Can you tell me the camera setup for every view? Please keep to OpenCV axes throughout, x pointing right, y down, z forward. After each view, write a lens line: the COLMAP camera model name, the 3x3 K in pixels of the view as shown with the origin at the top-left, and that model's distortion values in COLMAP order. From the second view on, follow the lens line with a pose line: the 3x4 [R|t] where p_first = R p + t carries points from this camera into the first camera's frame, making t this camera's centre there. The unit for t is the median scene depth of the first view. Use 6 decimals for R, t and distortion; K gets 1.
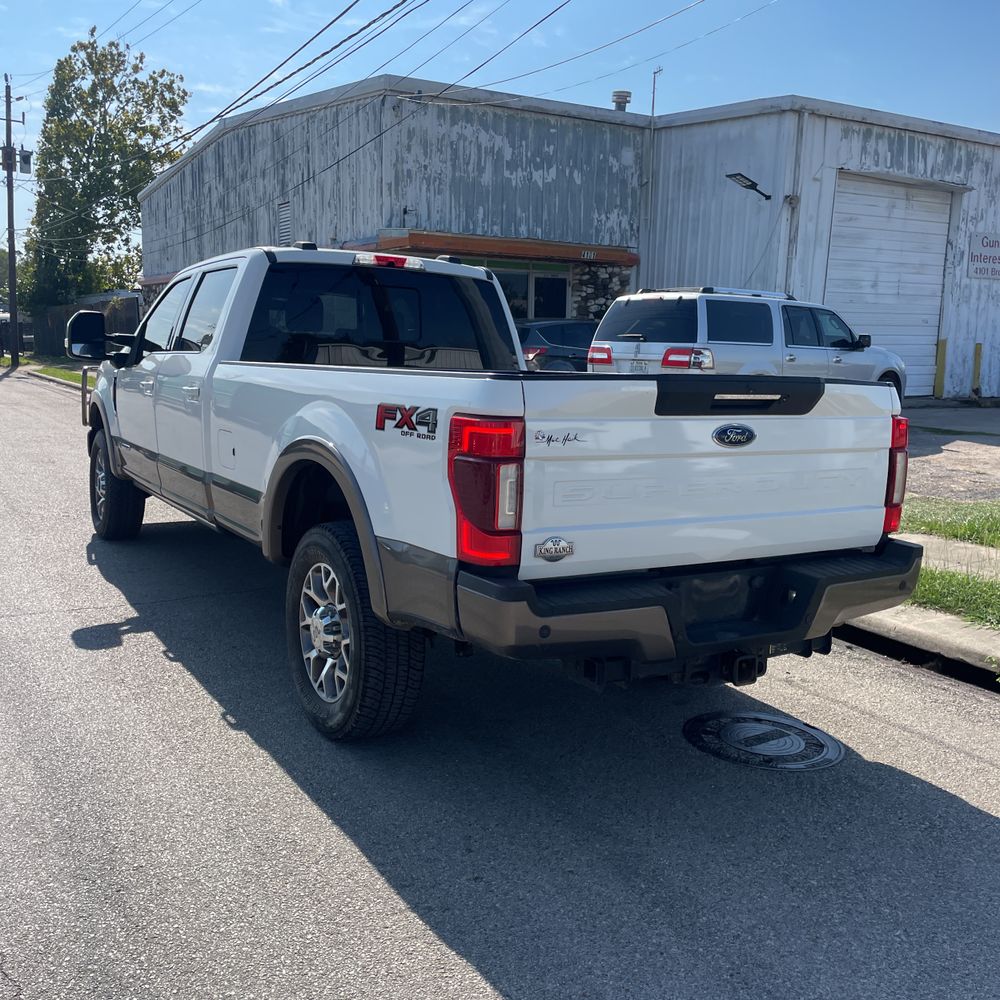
lens RADIAL K [[1006.0, 0, 485.3], [0, 1006.0, 497.3], [0, 0, 1]] dist [0.089904, -0.115910]
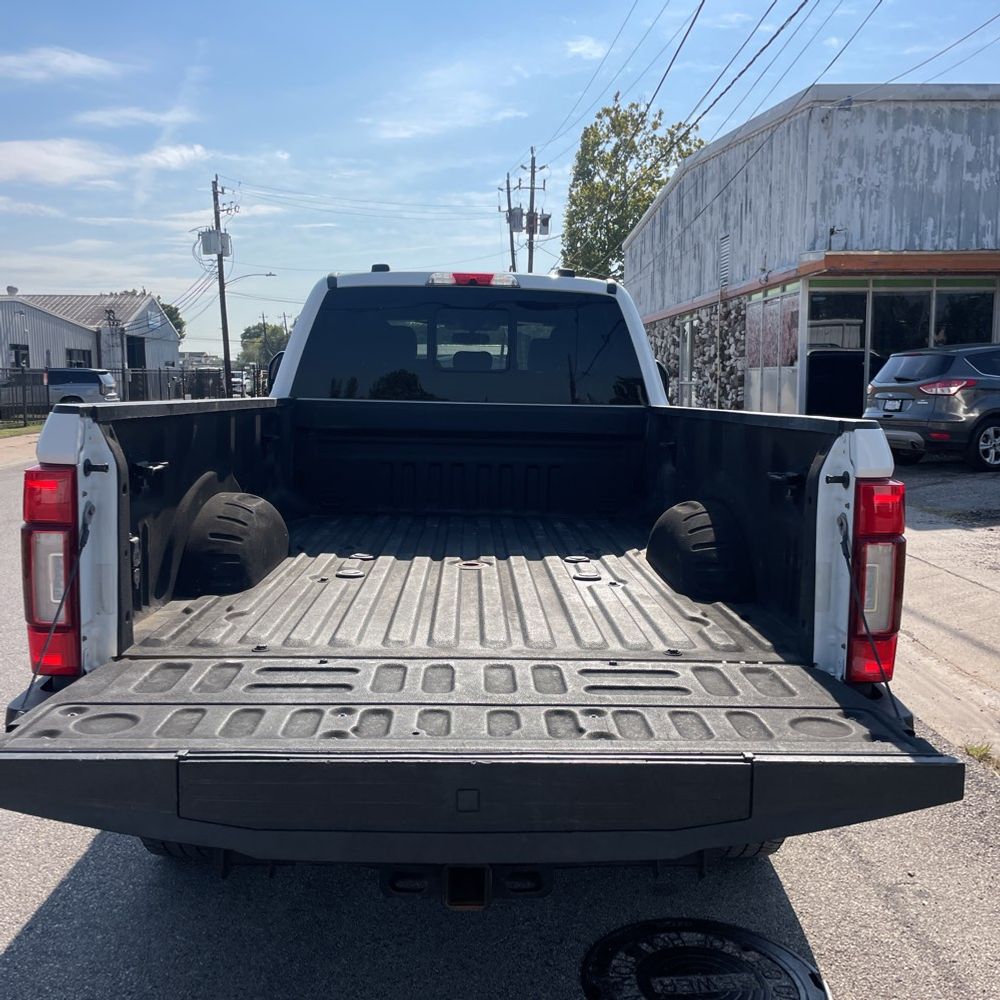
lens RADIAL K [[1003.1, 0, 500.0], [0, 1003.1, 500.0], [0, 0, 1]] dist [0.105836, -0.149751]
pose [[0.878428, 0.038232, -0.476343, 0.096081], [-0.055800, 0.998182, -0.022784, -0.008616], [0.474606, 0.046594, 0.878964, 0.078646]]
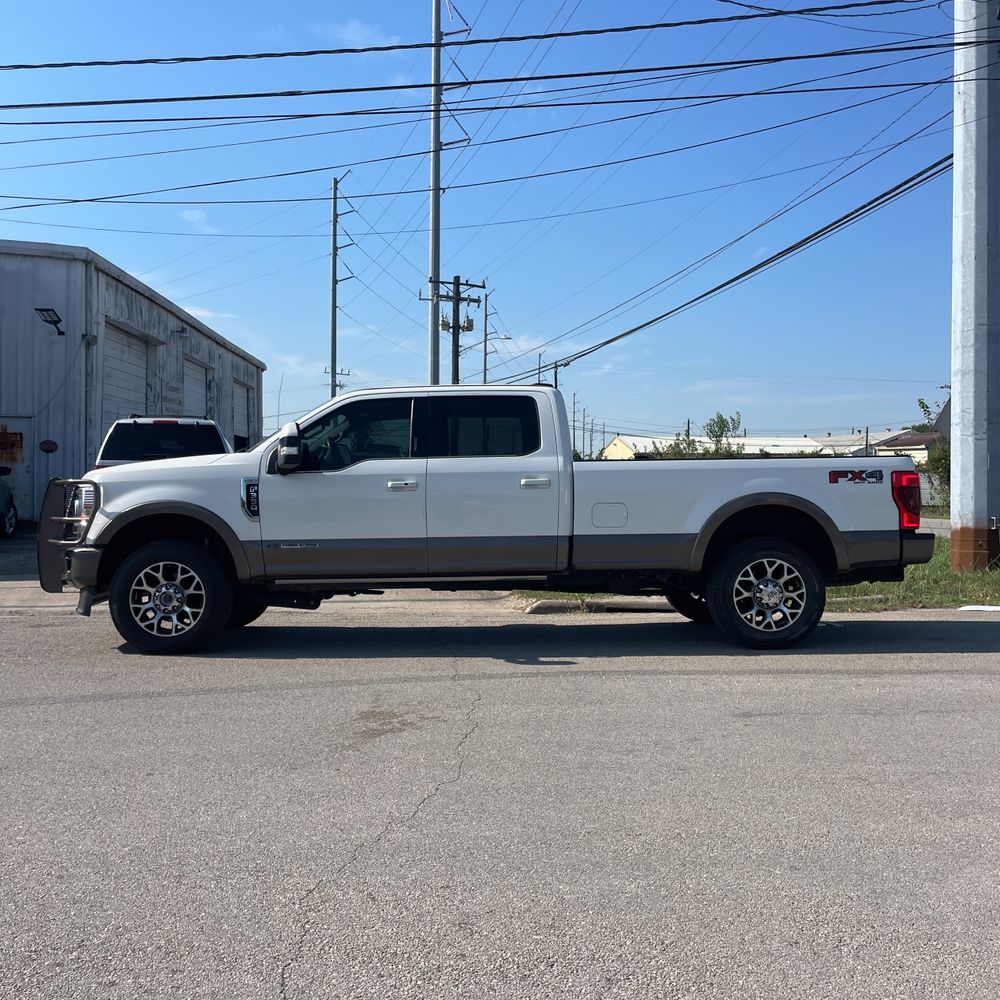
lens RADIAL K [[1003.1, 0, 500.0], [0, 1003.1, 500.0], [0, 0, 1]] dist [0.105836, -0.149751]
pose [[0.473232, -0.033147, 0.880314, -0.438370], [0.144910, 0.988608, -0.040674, -0.008322], [-0.868937, 0.146815, 0.472645, 0.107624]]
